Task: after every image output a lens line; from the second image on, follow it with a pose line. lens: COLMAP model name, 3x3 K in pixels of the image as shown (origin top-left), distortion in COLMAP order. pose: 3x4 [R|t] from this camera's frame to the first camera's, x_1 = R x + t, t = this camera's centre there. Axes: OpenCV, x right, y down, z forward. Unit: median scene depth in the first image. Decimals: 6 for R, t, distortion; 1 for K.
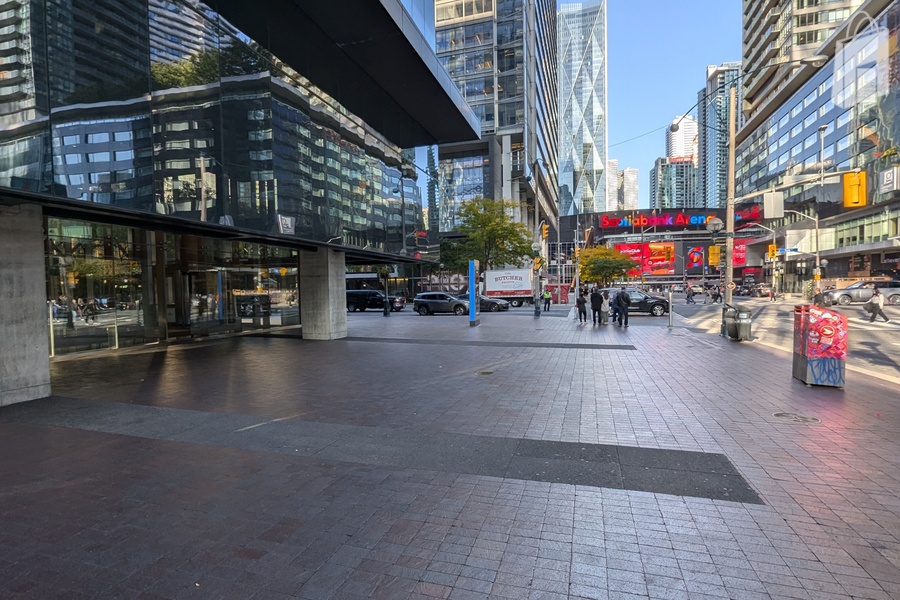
lens RADIAL K [[437.1, 0, 454.5], [0, 437.1, 301.9], [0, 0, 1]] dist [-0.001523, -0.000274]
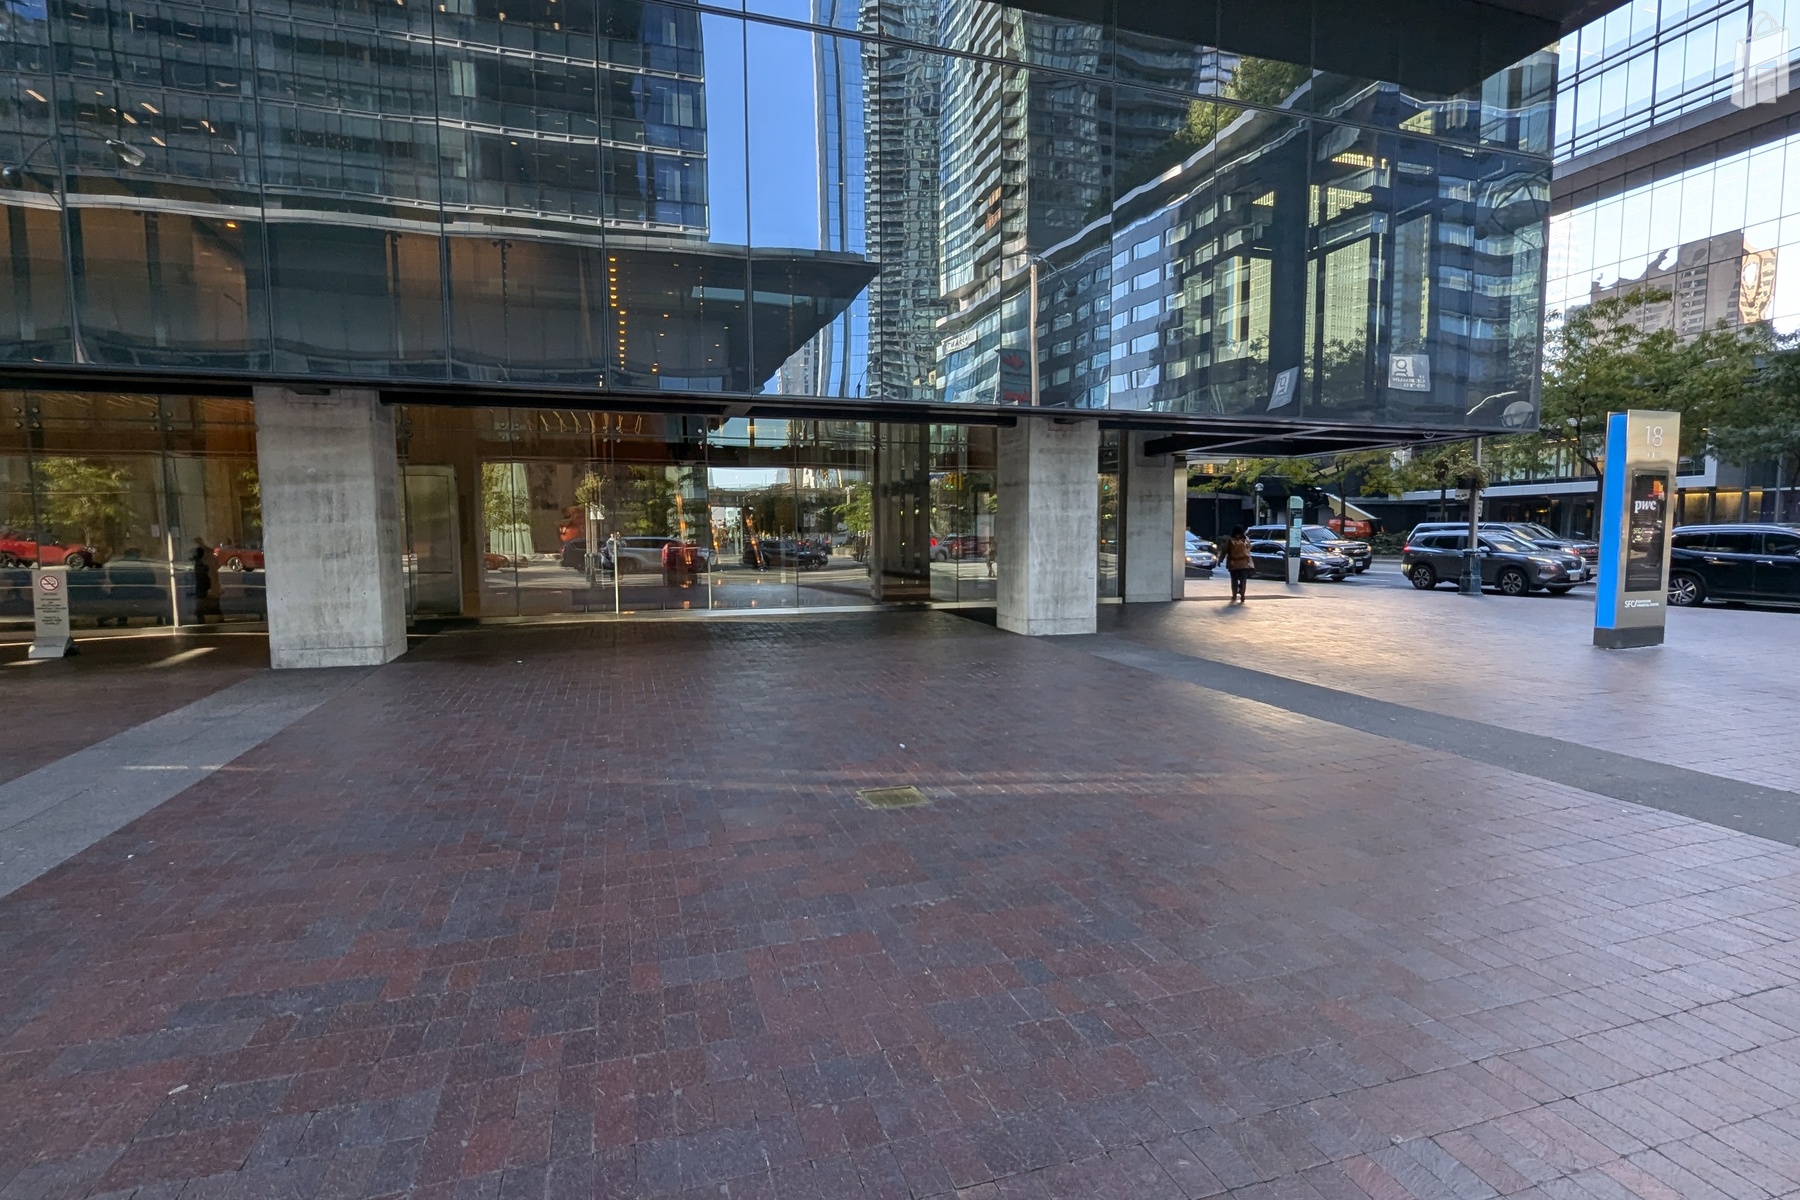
lens RADIAL K [[874.2, 0, 909.1], [0, 874.2, 603.8], [0, 0, 1]] dist [-0.001523, -0.000274]
pose [[0.573868, 0.077556, -0.815267, 0.728013], [-0.027503, 0.996769, 0.075463, -0.010894], [0.818486, -0.020884, 0.574147, 0.928611]]
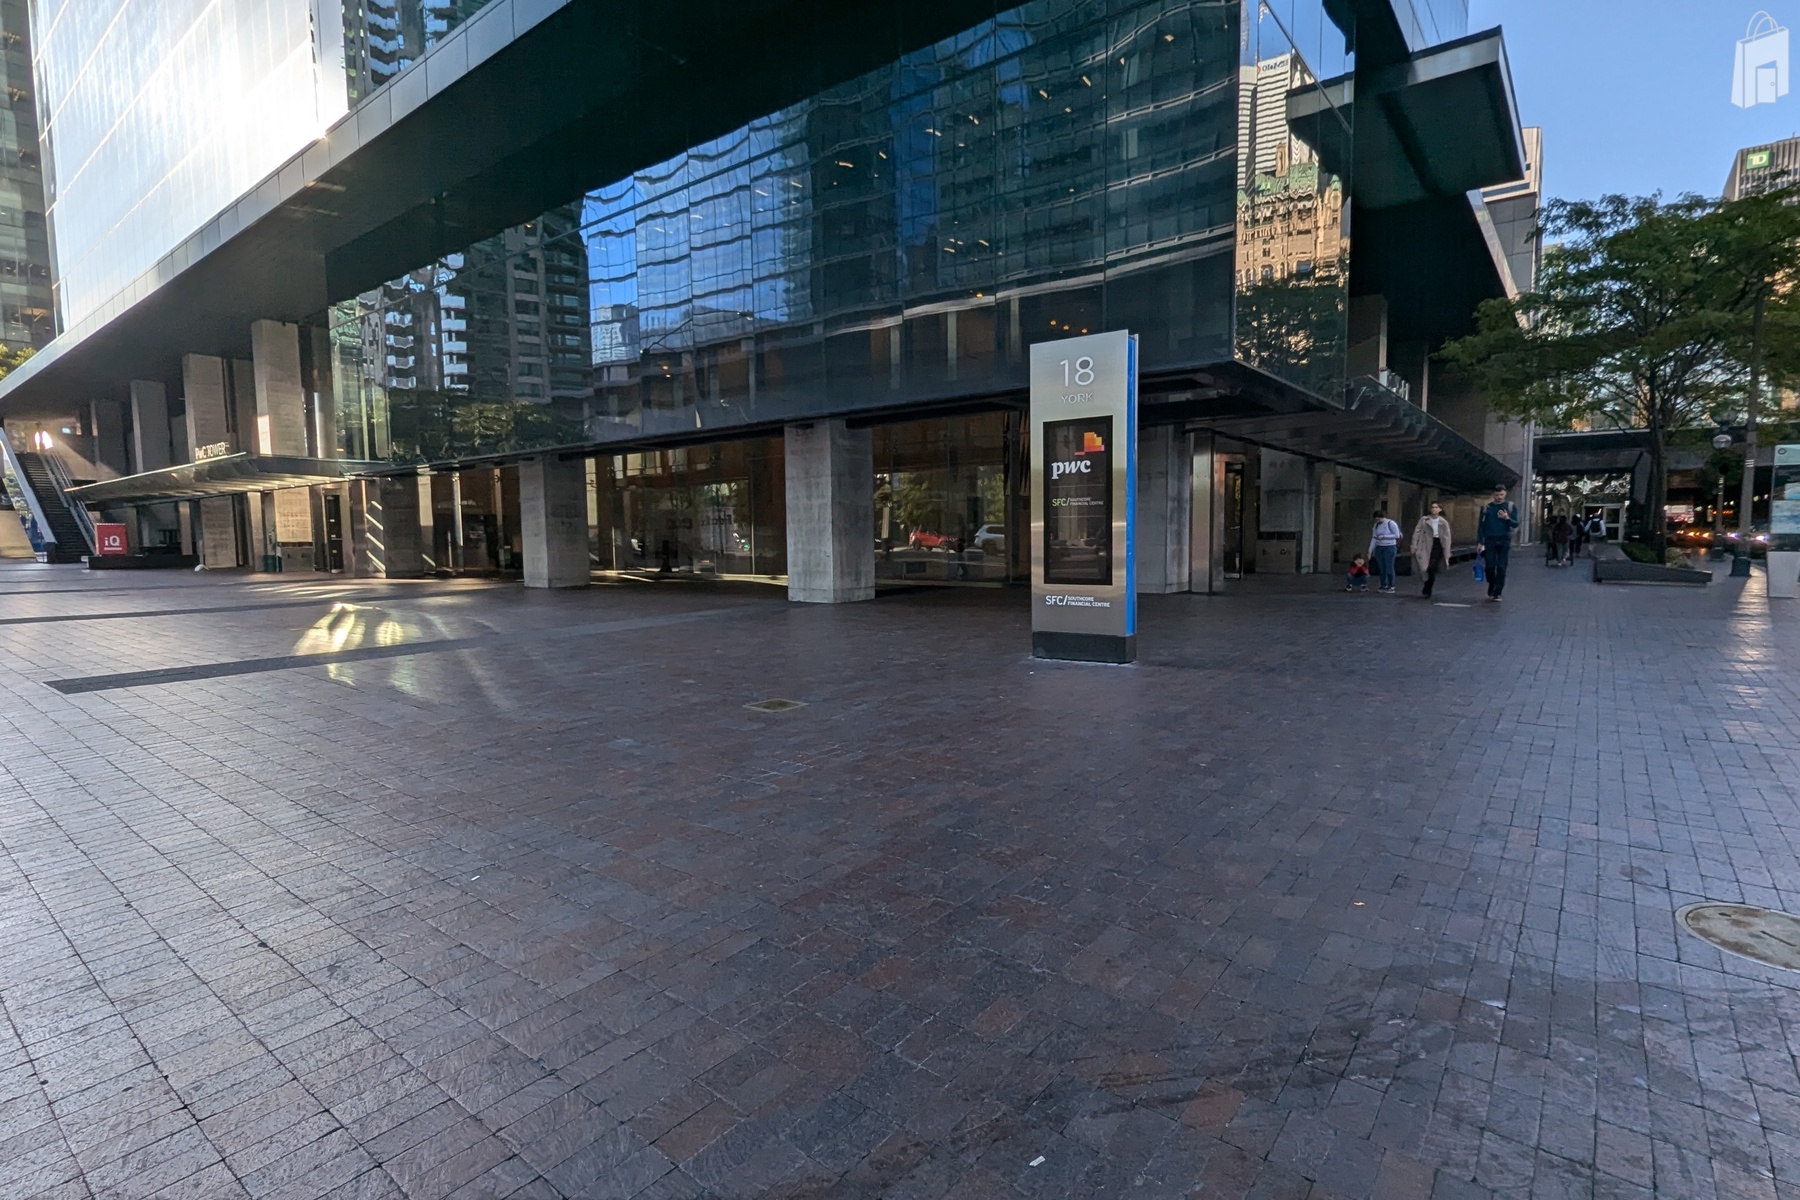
lens RADIAL K [[874.2, 0, 909.1], [0, 874.2, 603.8], [0, 0, 1]] dist [-0.001523, -0.000274]
pose [[-0.355886, 0.097126, -0.929469, 1.418816], [-0.004029, 0.994416, 0.105455, -0.049355], [0.934521, 0.041274, -0.353508, 3.307536]]
